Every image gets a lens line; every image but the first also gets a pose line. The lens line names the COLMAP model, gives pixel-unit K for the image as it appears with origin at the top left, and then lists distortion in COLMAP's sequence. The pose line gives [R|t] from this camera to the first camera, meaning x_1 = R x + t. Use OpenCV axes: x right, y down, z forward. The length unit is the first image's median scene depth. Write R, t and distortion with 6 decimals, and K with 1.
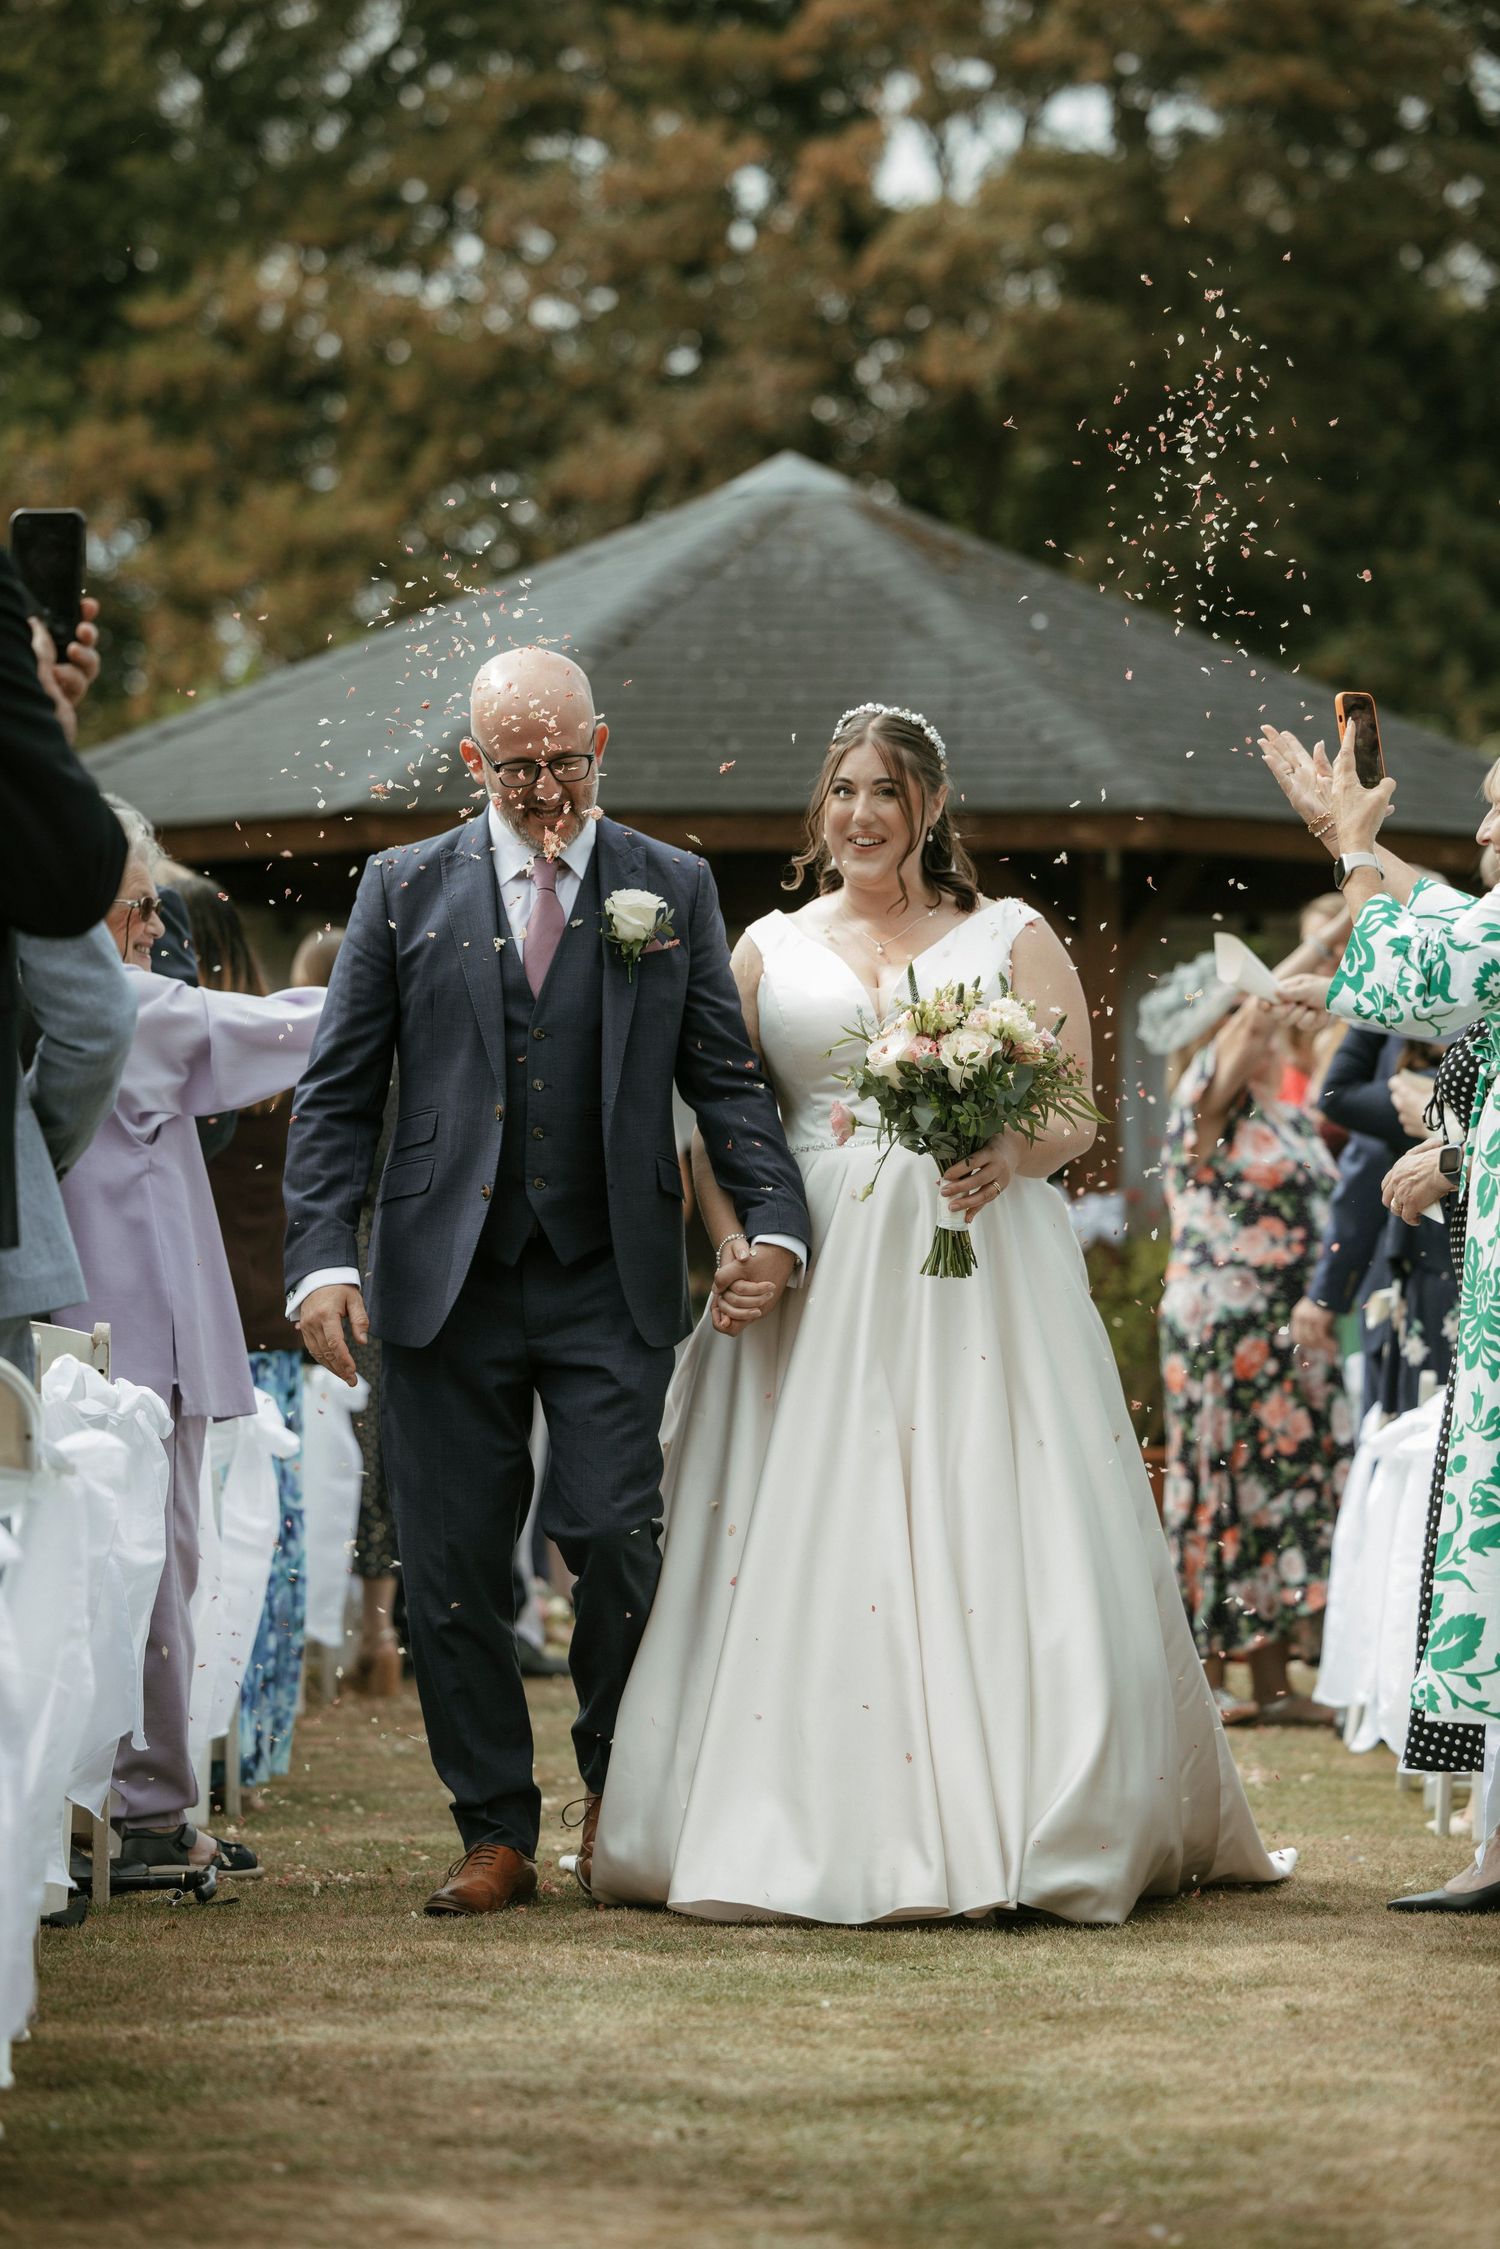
lens RADIAL K [[7125.3, 0, 750.0], [0, 7125.3, 1124.5], [0, 0, 1]] dist [-1.556861, 97.438380]
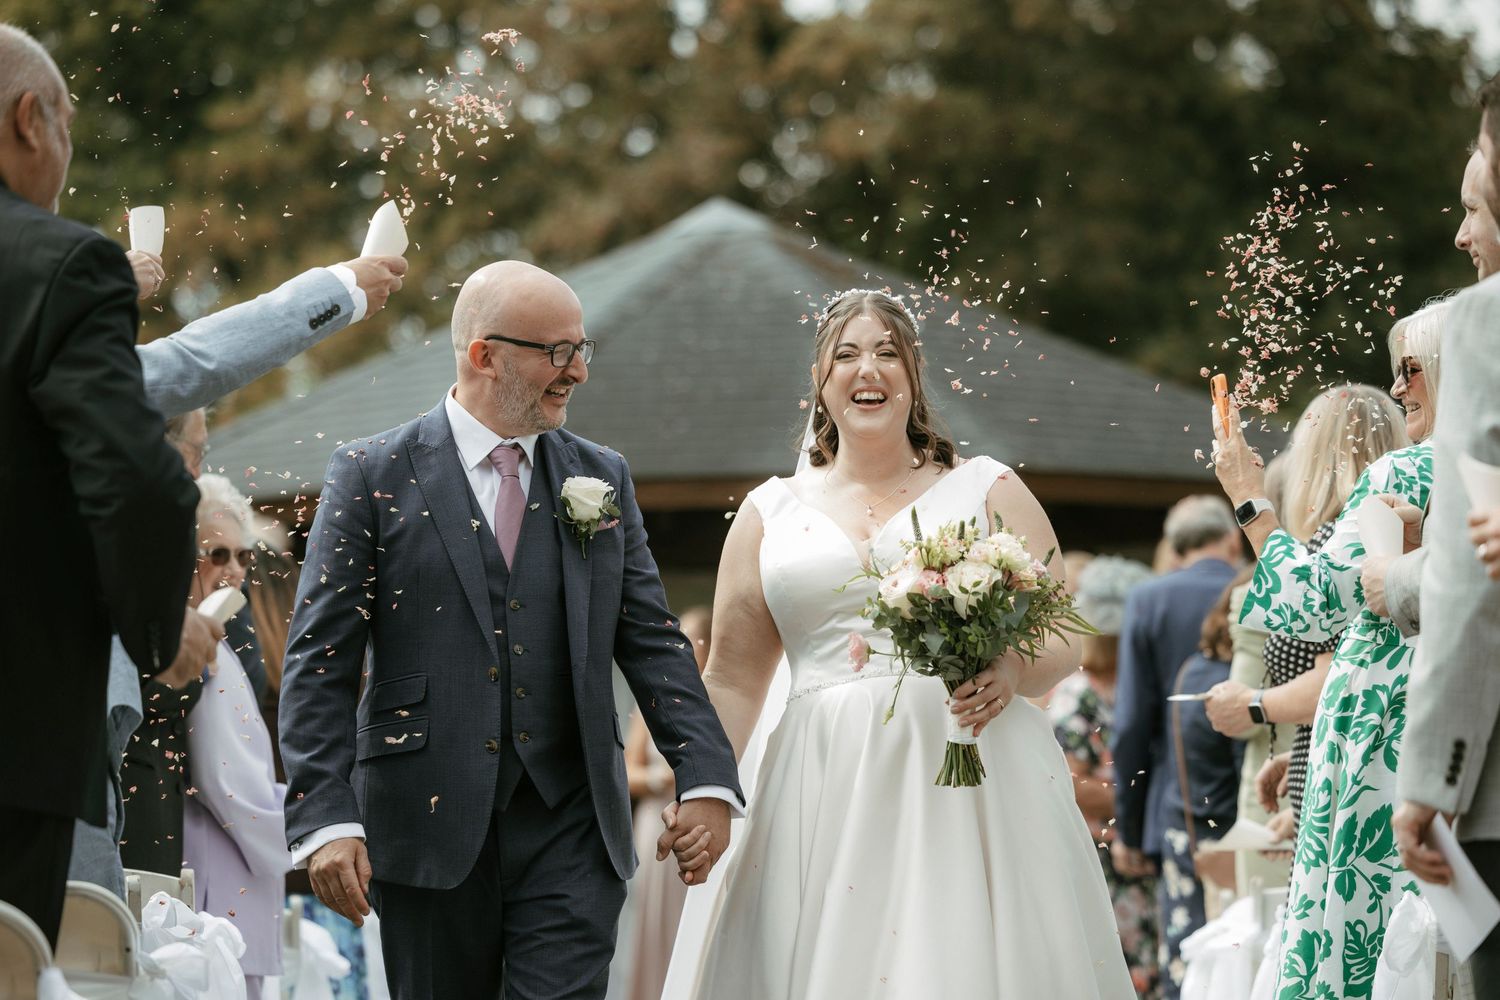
lens RADIAL K [[5520.2, 0, 750.0], [0, 5520.2, 500.0], [0, 0, 1]] dist [-0.080446, 40.416928]
pose [[0.999041, -0.043030, 0.008077, -0.010147], [0.043344, 0.998095, -0.043909, 0.013128], [-0.006172, 0.044217, 0.999003, 0.130196]]
